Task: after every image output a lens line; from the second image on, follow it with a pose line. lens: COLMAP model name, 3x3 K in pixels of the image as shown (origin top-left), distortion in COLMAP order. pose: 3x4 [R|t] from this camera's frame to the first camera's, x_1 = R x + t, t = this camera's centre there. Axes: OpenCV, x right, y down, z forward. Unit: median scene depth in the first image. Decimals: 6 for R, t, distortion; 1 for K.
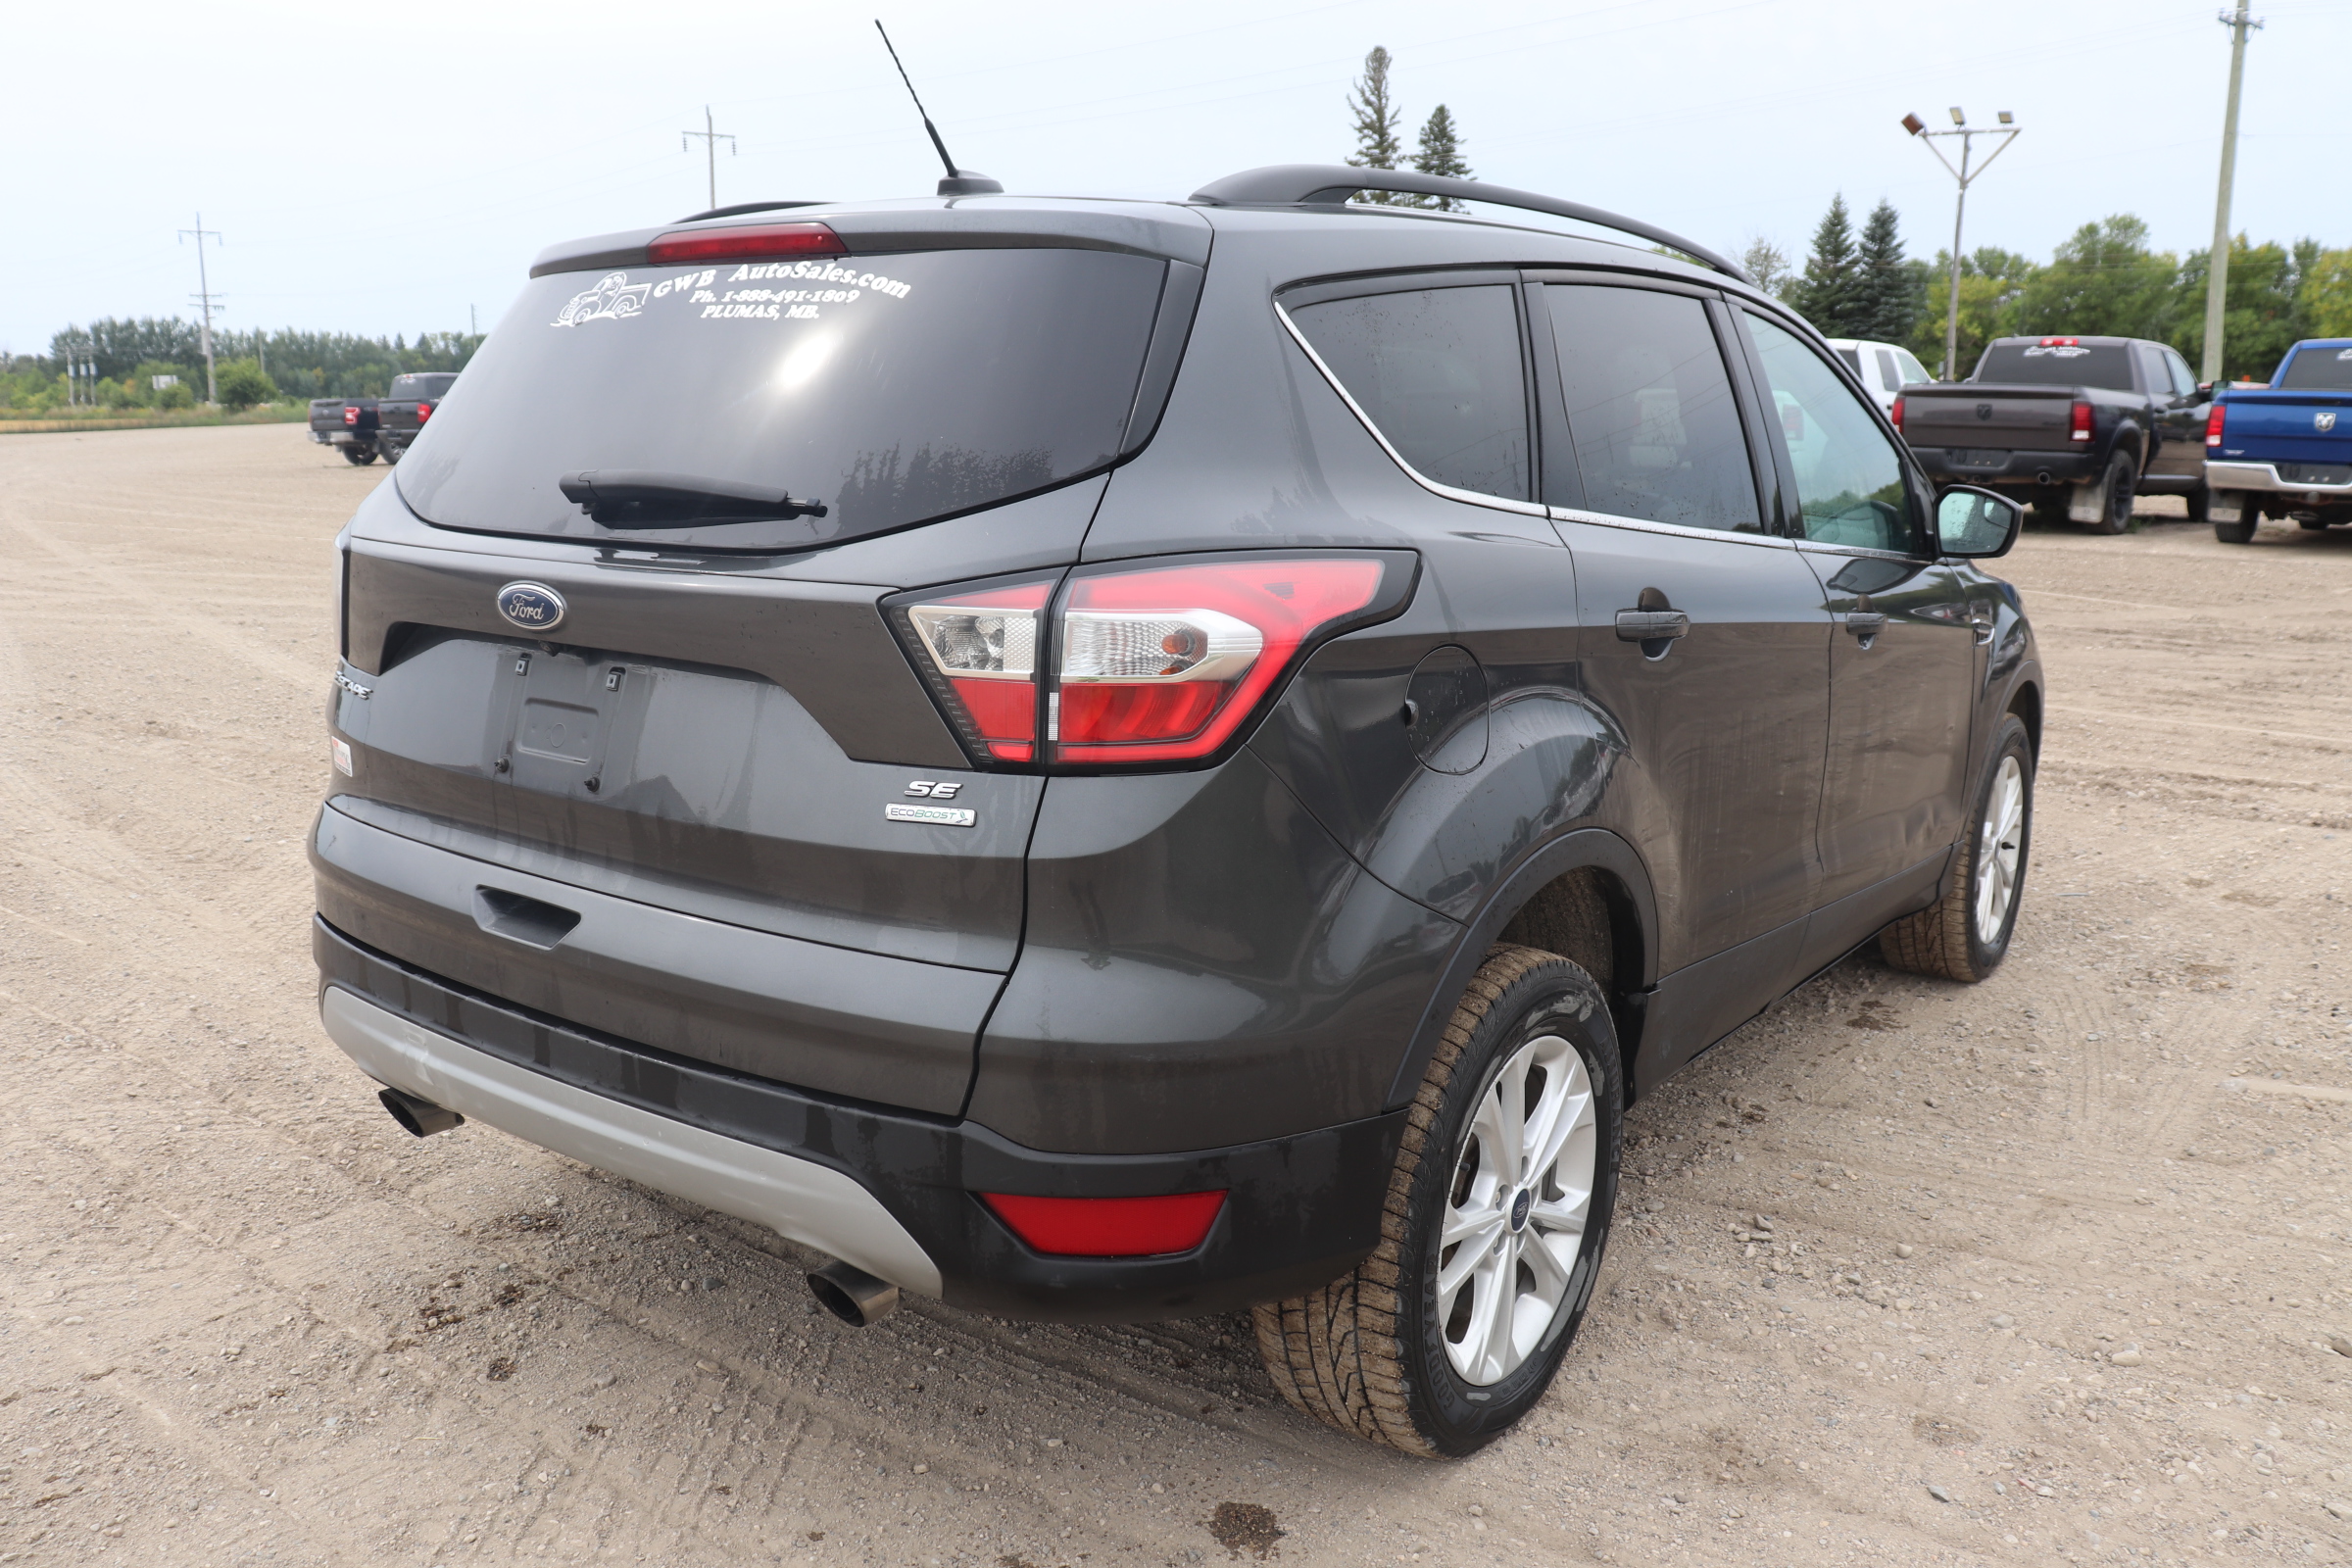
lens RADIAL K [[1934.2, 0, 1187.2], [0, 1934.2, 747.9], [0, 0, 1]] dist [-0.173523, 0.157281]
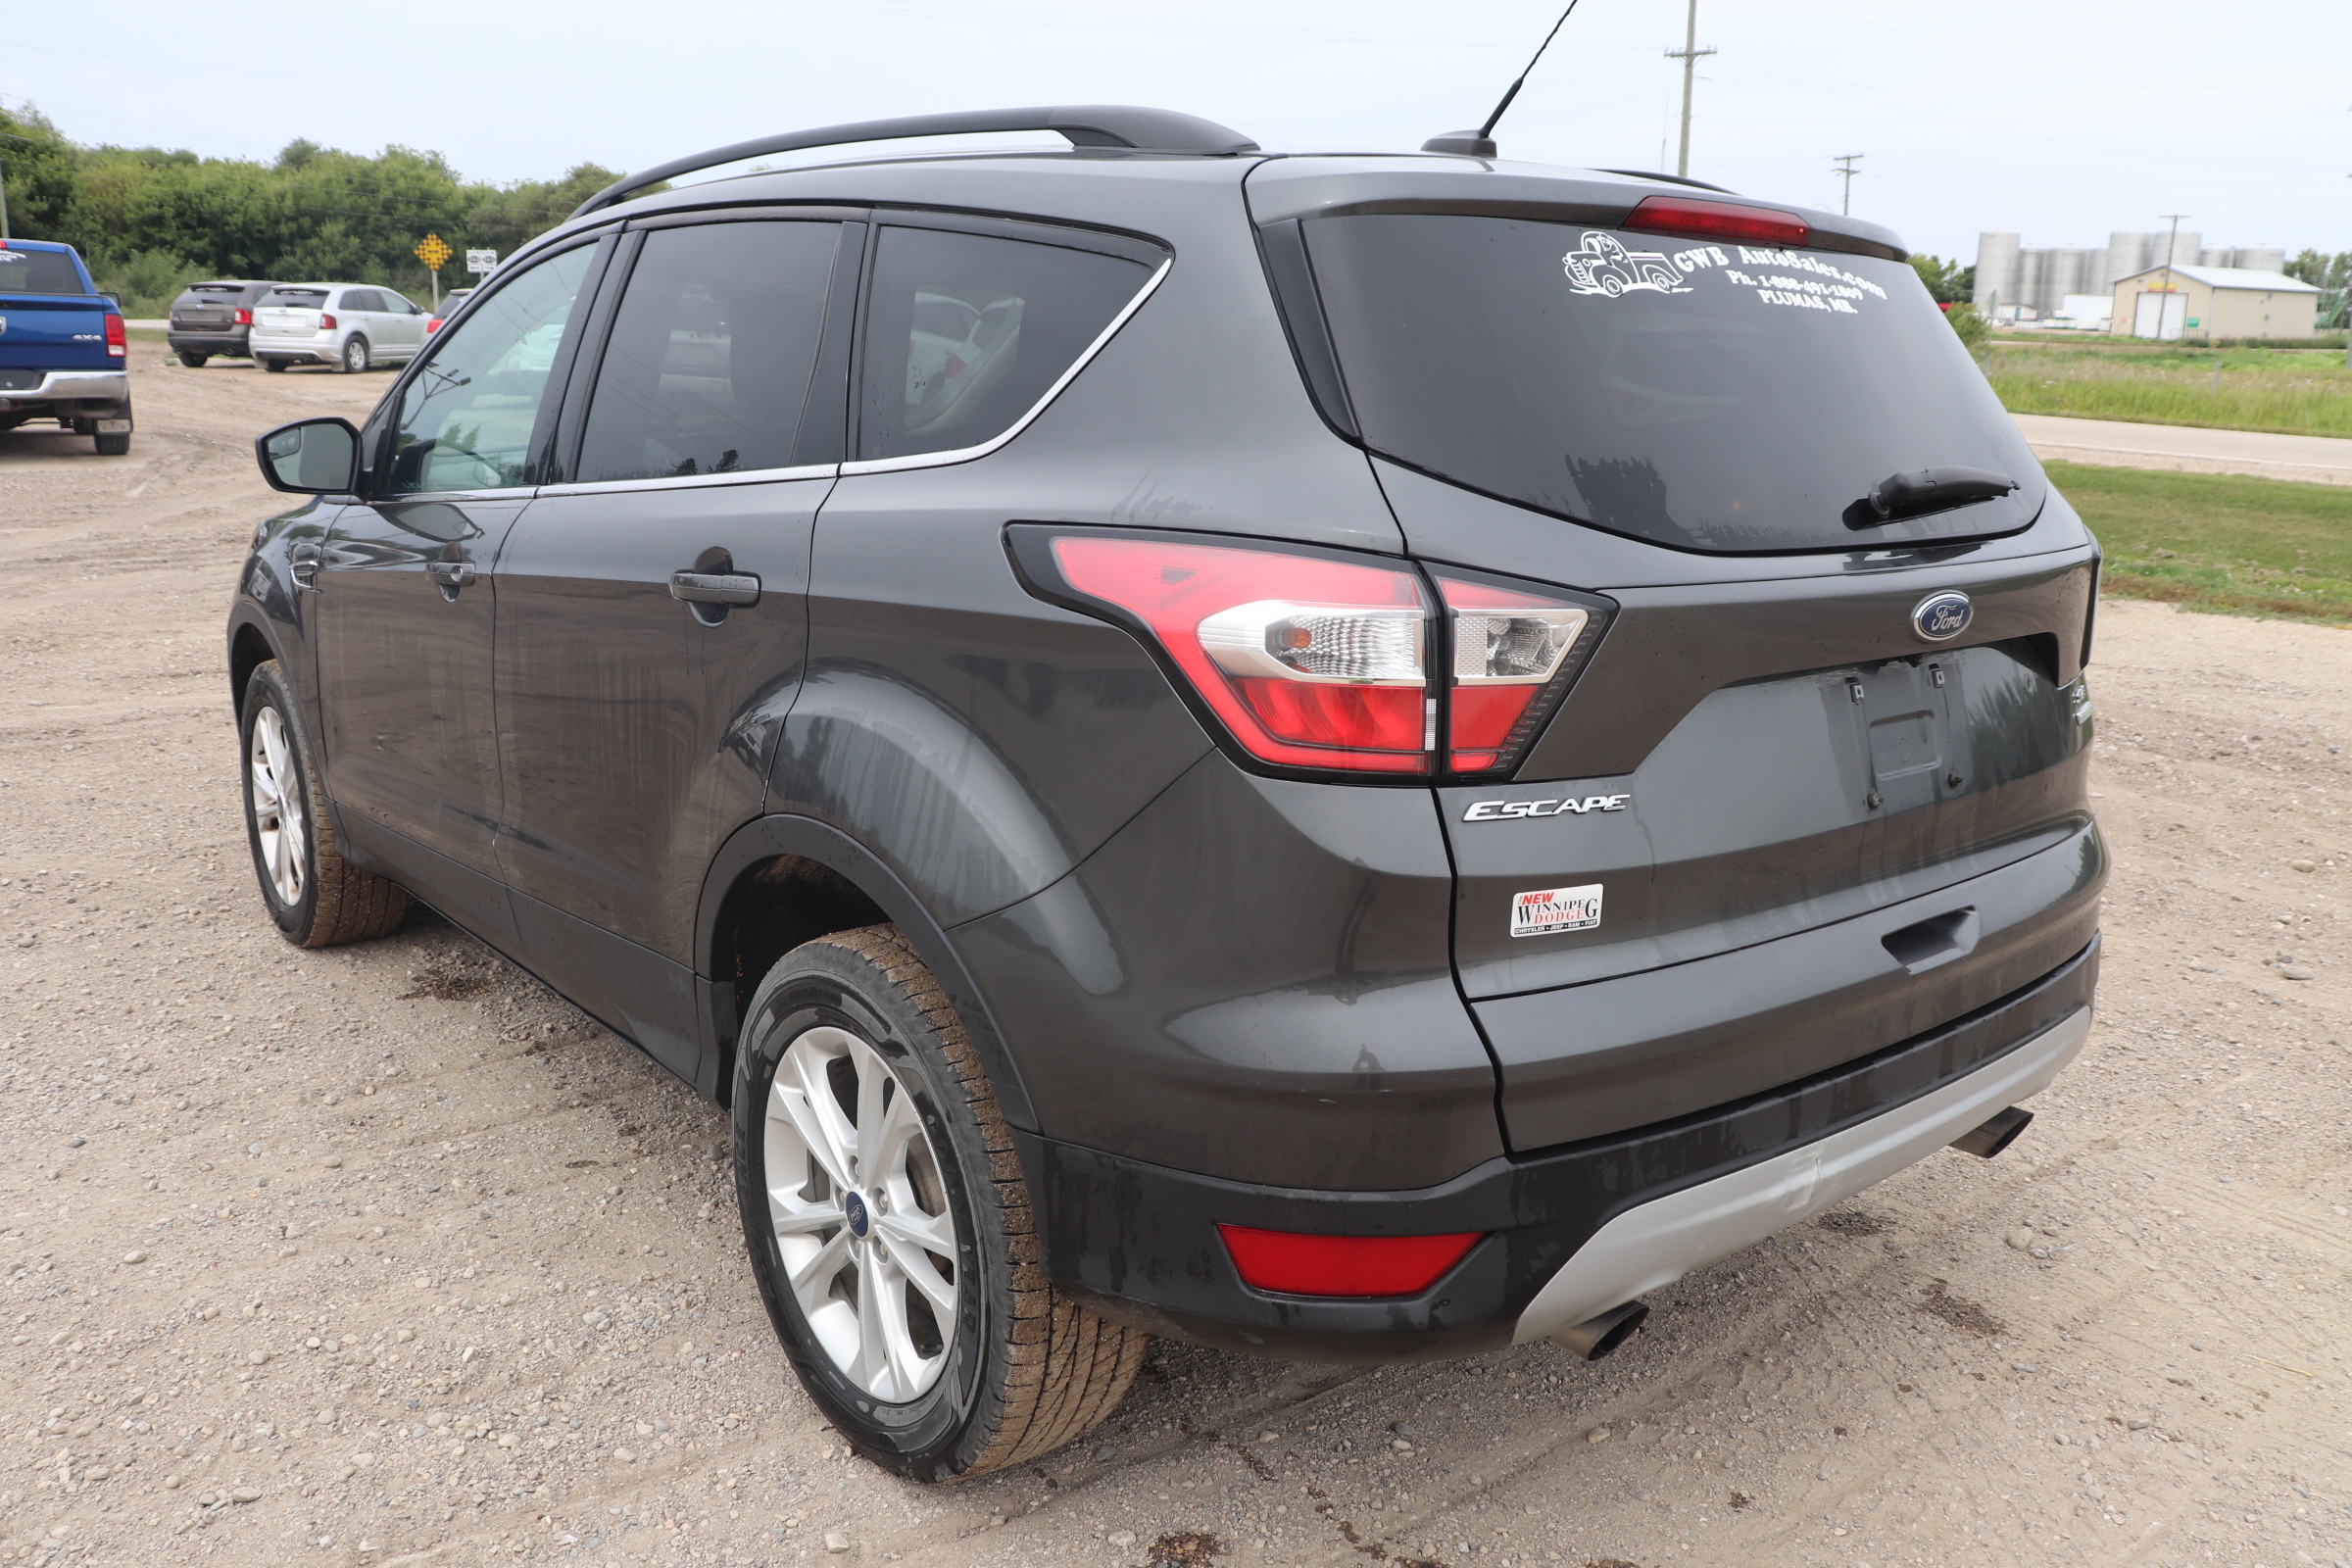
lens RADIAL K [[1934.2, 0, 1187.2], [0, 1934.2, 747.9], [0, 0, 1]] dist [-0.173523, 0.157281]
pose [[0.261083, -0.211054, 0.941962, -0.189927], [0.156121, 0.972192, 0.174555, -0.033009], [-0.952608, 0.101487, 0.286773, 0.153913]]
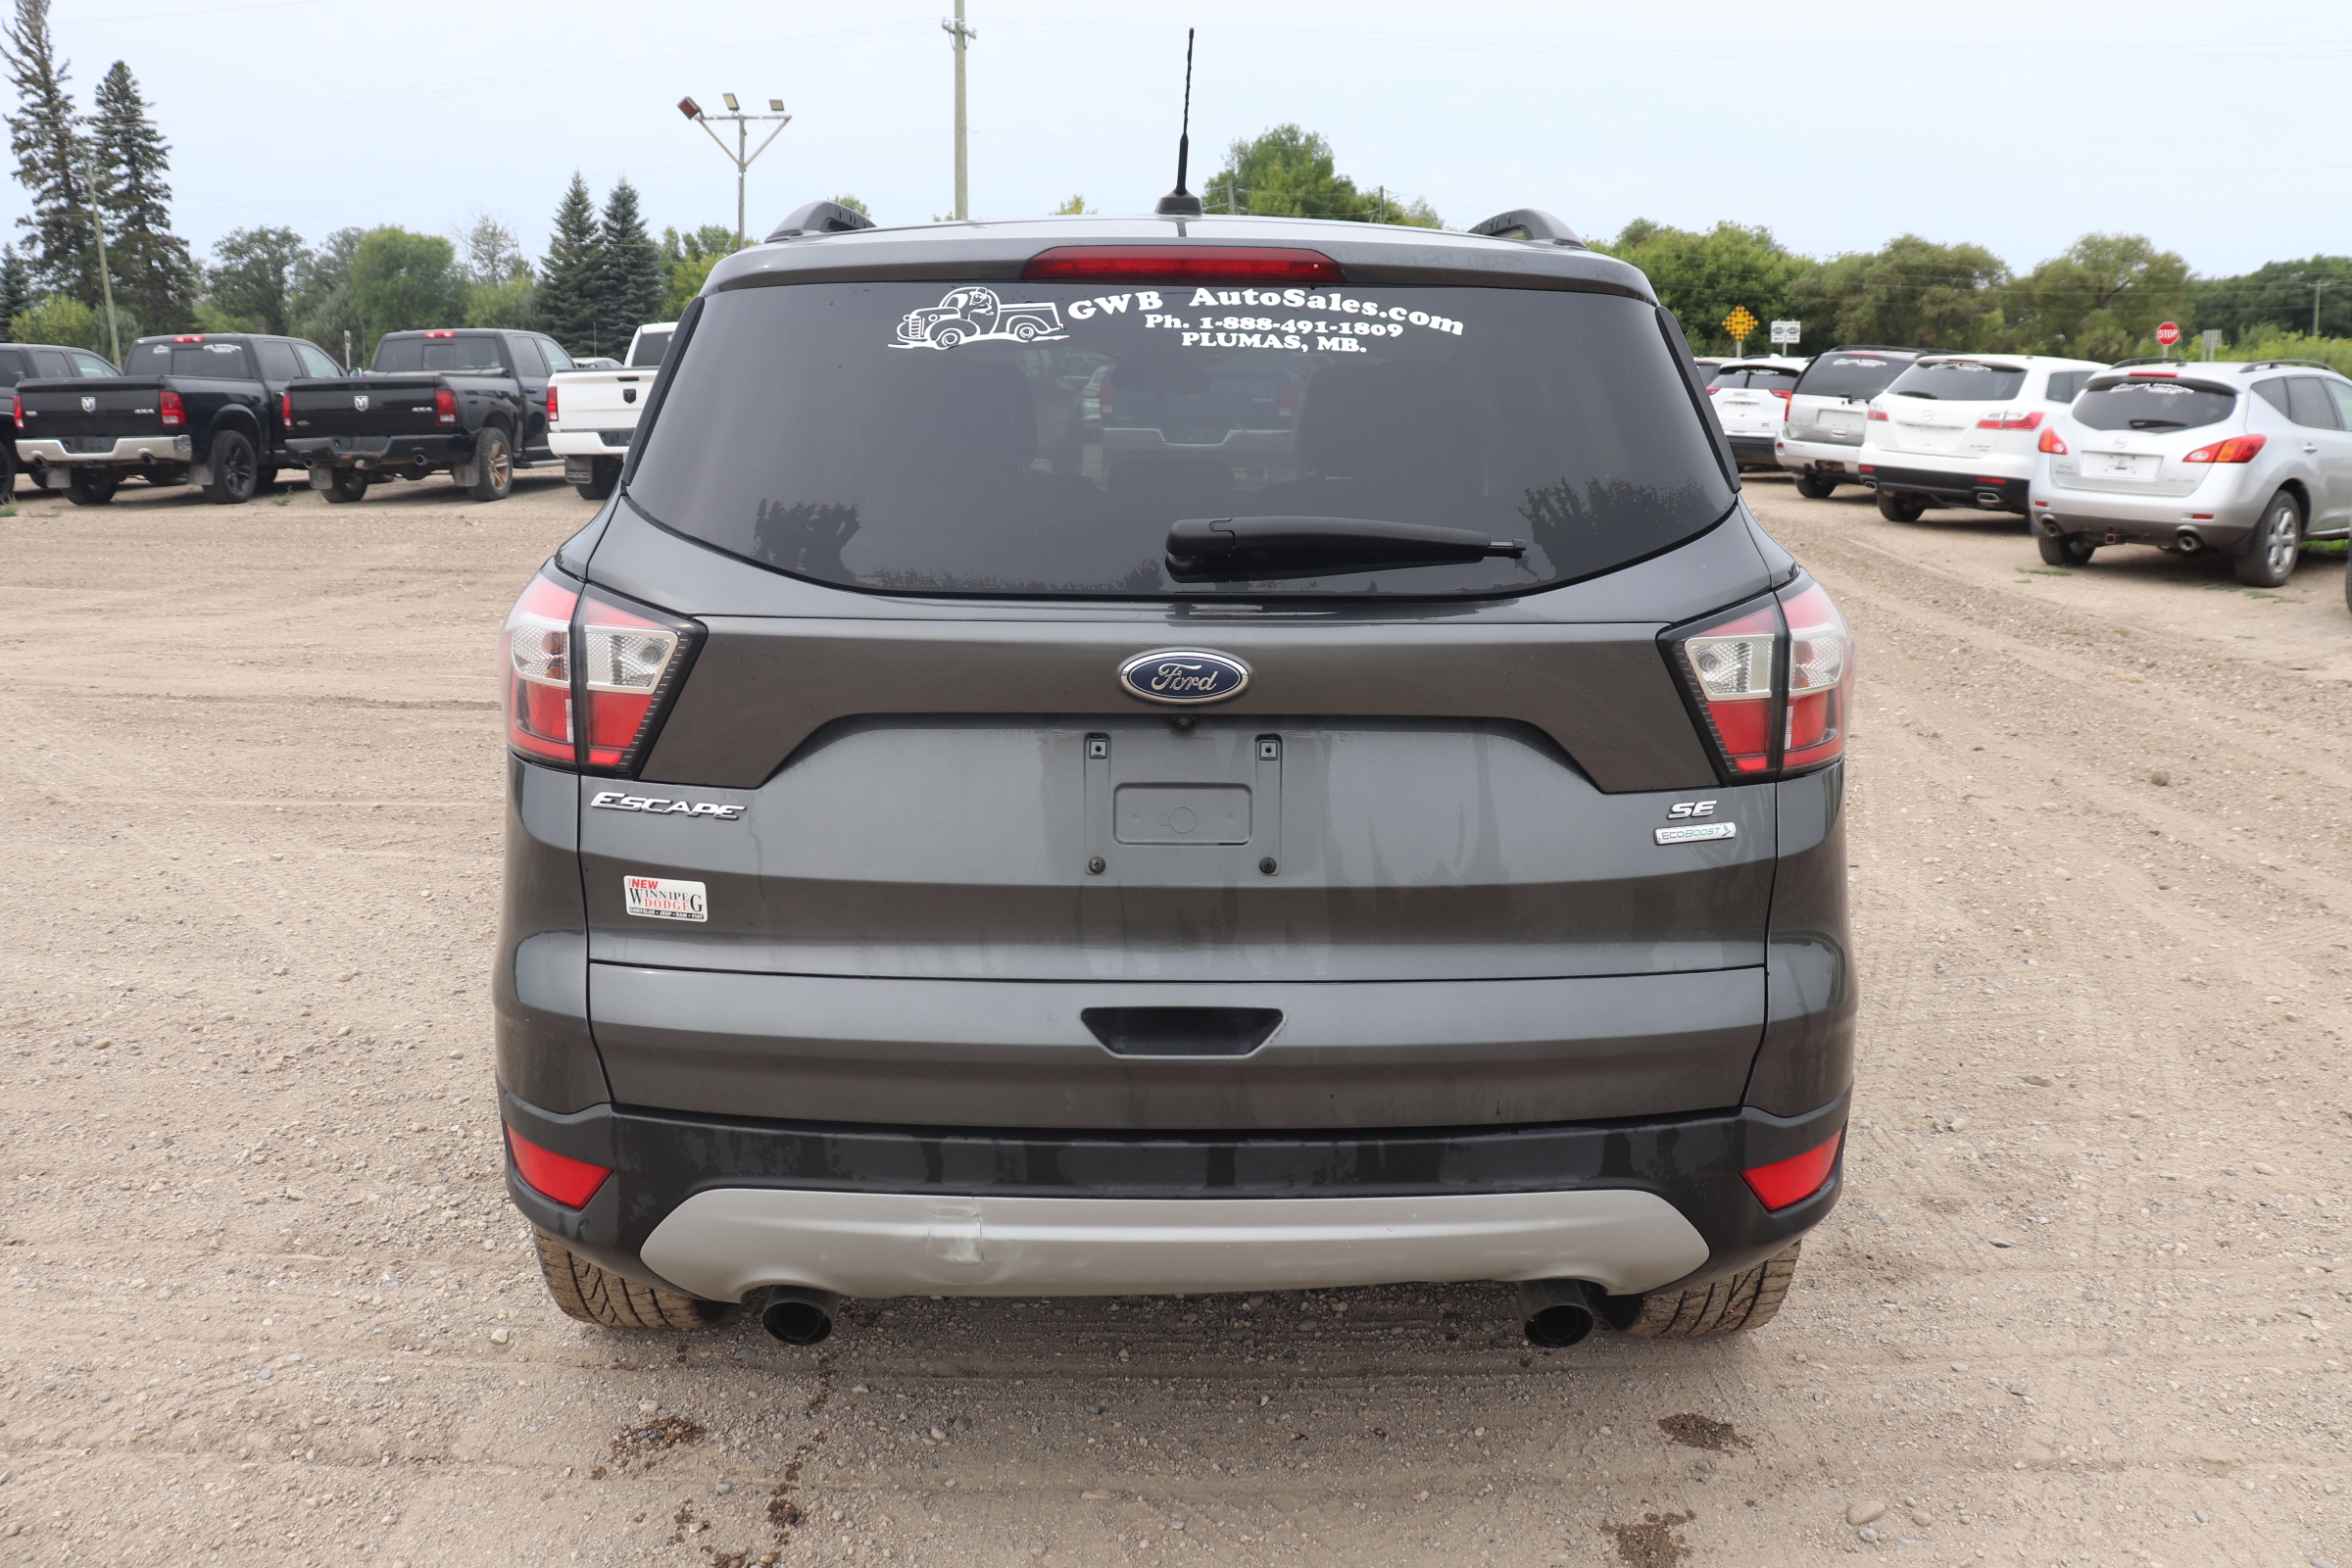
lens RADIAL K [[1934.2, 0, 1187.2], [0, 1934.2, 747.9], [0, 0, 1]] dist [-0.173523, 0.157281]
pose [[0.799394, -0.118422, 0.589021, -0.122857], [0.111666, 0.992585, 0.048010, -0.011876], [-0.590339, 0.027394, 0.806690, 0.039437]]
